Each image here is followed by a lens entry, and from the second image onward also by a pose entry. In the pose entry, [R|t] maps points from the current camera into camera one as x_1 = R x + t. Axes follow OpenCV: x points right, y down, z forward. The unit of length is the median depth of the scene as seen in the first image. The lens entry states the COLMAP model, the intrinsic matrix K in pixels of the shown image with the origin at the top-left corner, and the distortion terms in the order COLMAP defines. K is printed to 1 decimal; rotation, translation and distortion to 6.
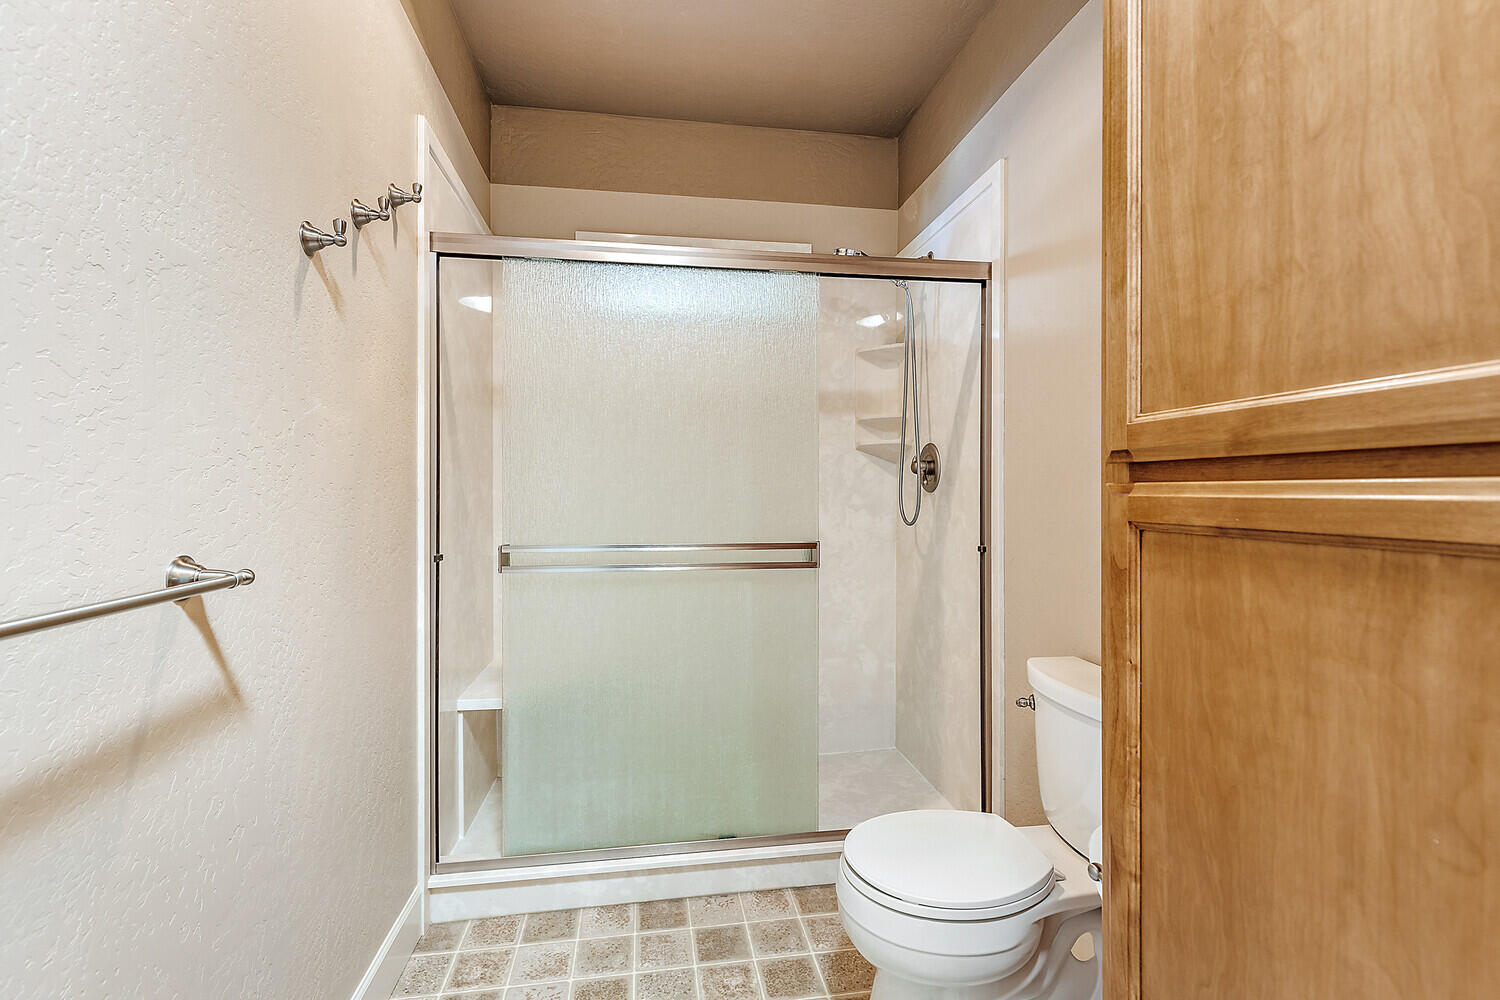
lens RADIAL K [[689.7, 0, 746.2], [0, 689.7, 493.6], [0, 0, 1]] dist [0.007660, -0.000405]
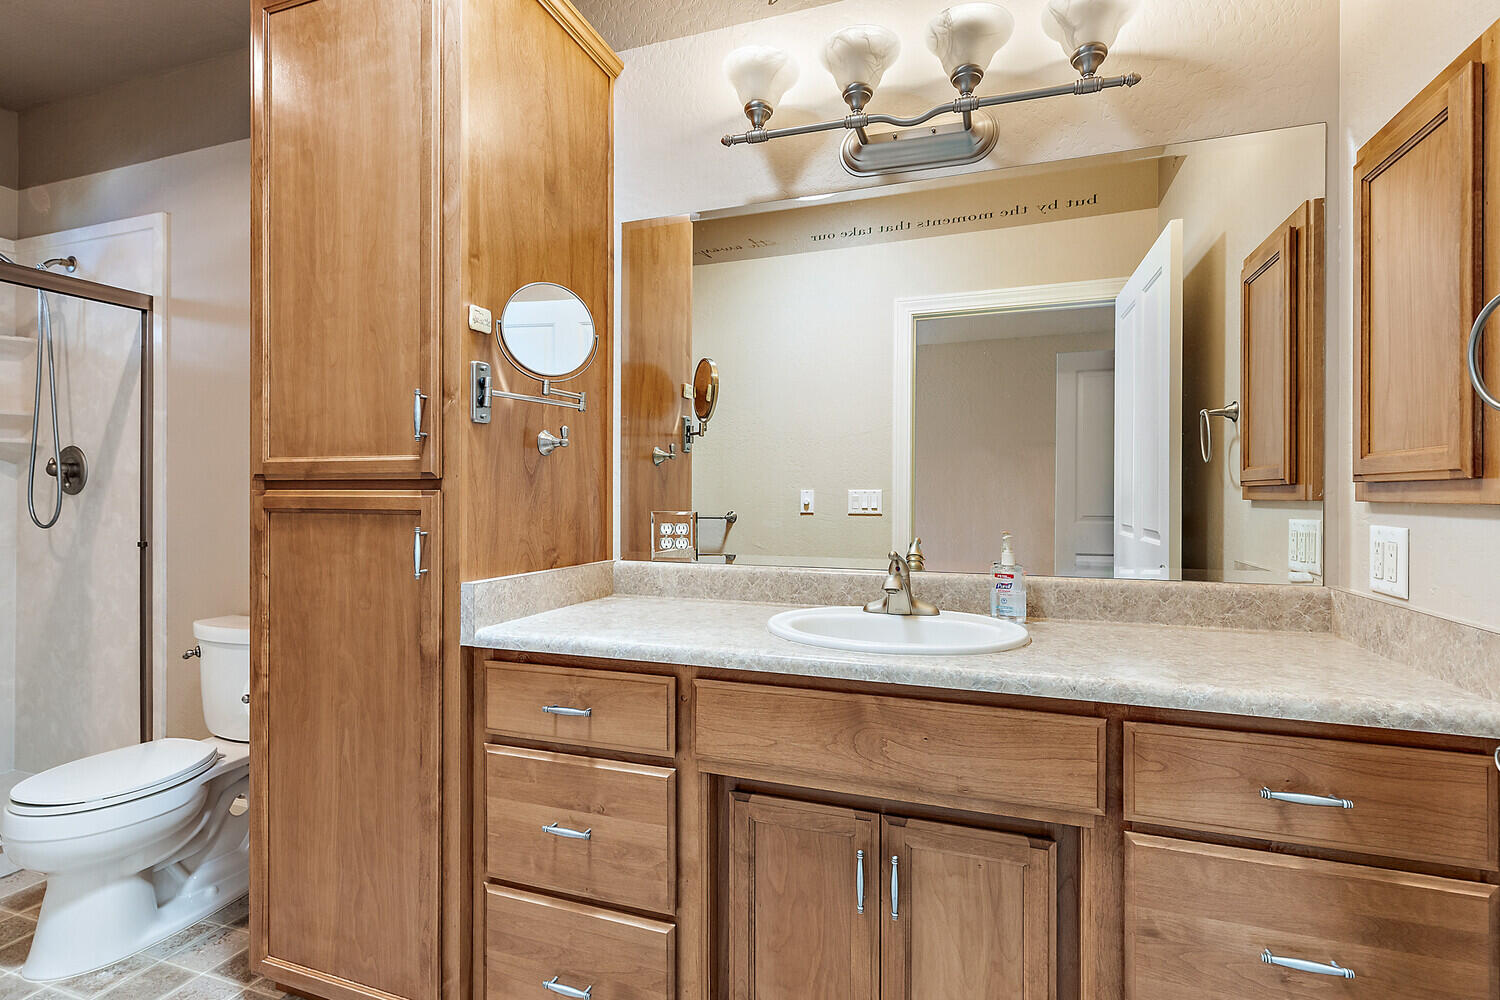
lens RADIAL K [[689.7, 0, 744.9], [0, 689.7, 495.3], [0, 0, 1]] dist [0.007660, -0.000405]
pose [[0.471332, 0.001201, 0.881955, -0.607805], [0.000409, 0.999999, -0.001580, 0.004855], [-0.881956, 0.001106, 0.471331, -1.270432]]
